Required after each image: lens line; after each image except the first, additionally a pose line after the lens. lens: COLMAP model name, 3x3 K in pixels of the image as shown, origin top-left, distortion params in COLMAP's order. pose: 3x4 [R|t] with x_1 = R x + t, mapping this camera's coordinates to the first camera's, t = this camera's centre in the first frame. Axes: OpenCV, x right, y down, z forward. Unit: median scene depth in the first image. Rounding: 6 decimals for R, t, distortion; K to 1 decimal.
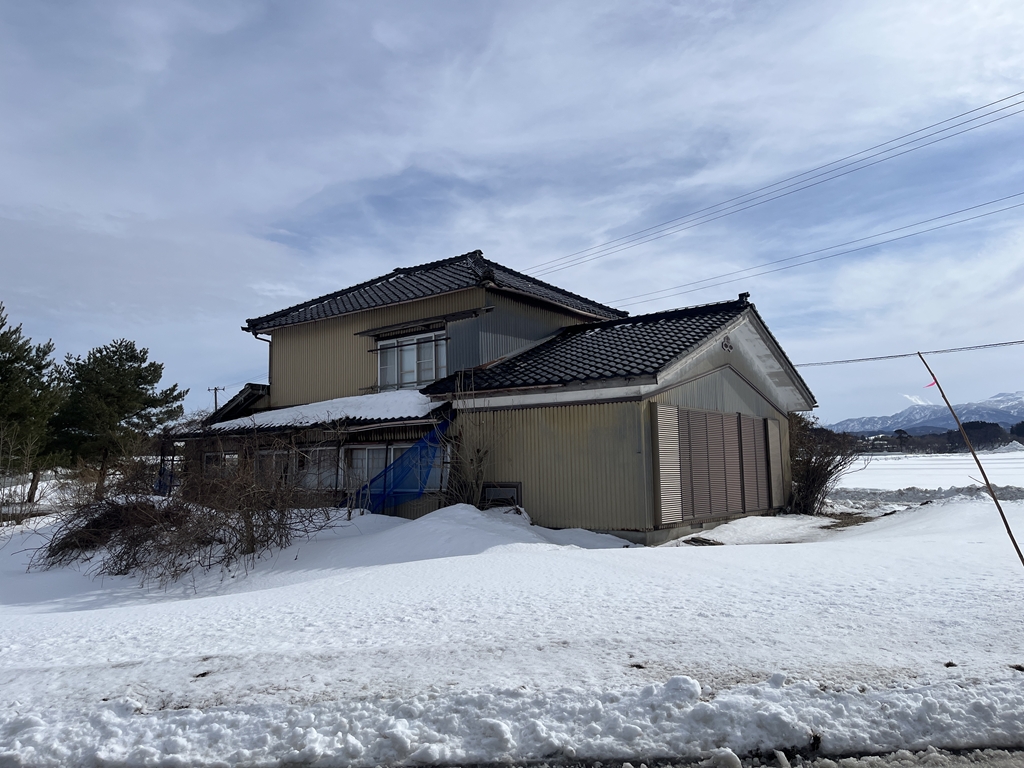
lens RADIAL K [[743.7, 0, 502.7], [0, 743.7, 383.5], [0, 0, 1]] dist [0.008658, -0.002133]
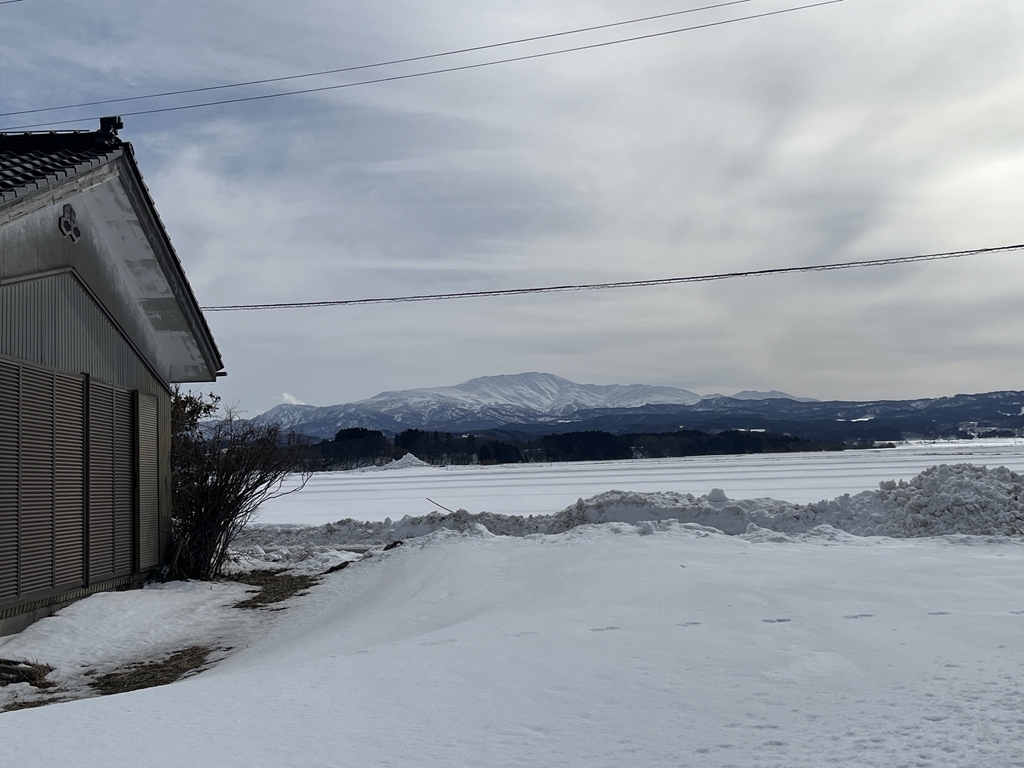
lens RADIAL K [[1172.2, 0, 511.0], [0, 1172.2, 378.2], [0, 0, 1]] dist [0.000032, -0.016042]
pose [[0.767457, 0.041433, 0.639760, 0.047298], [-0.049063, 0.998779, -0.005828, 0.030583], [-0.639221, -0.026916, 0.768552, 0.242305]]
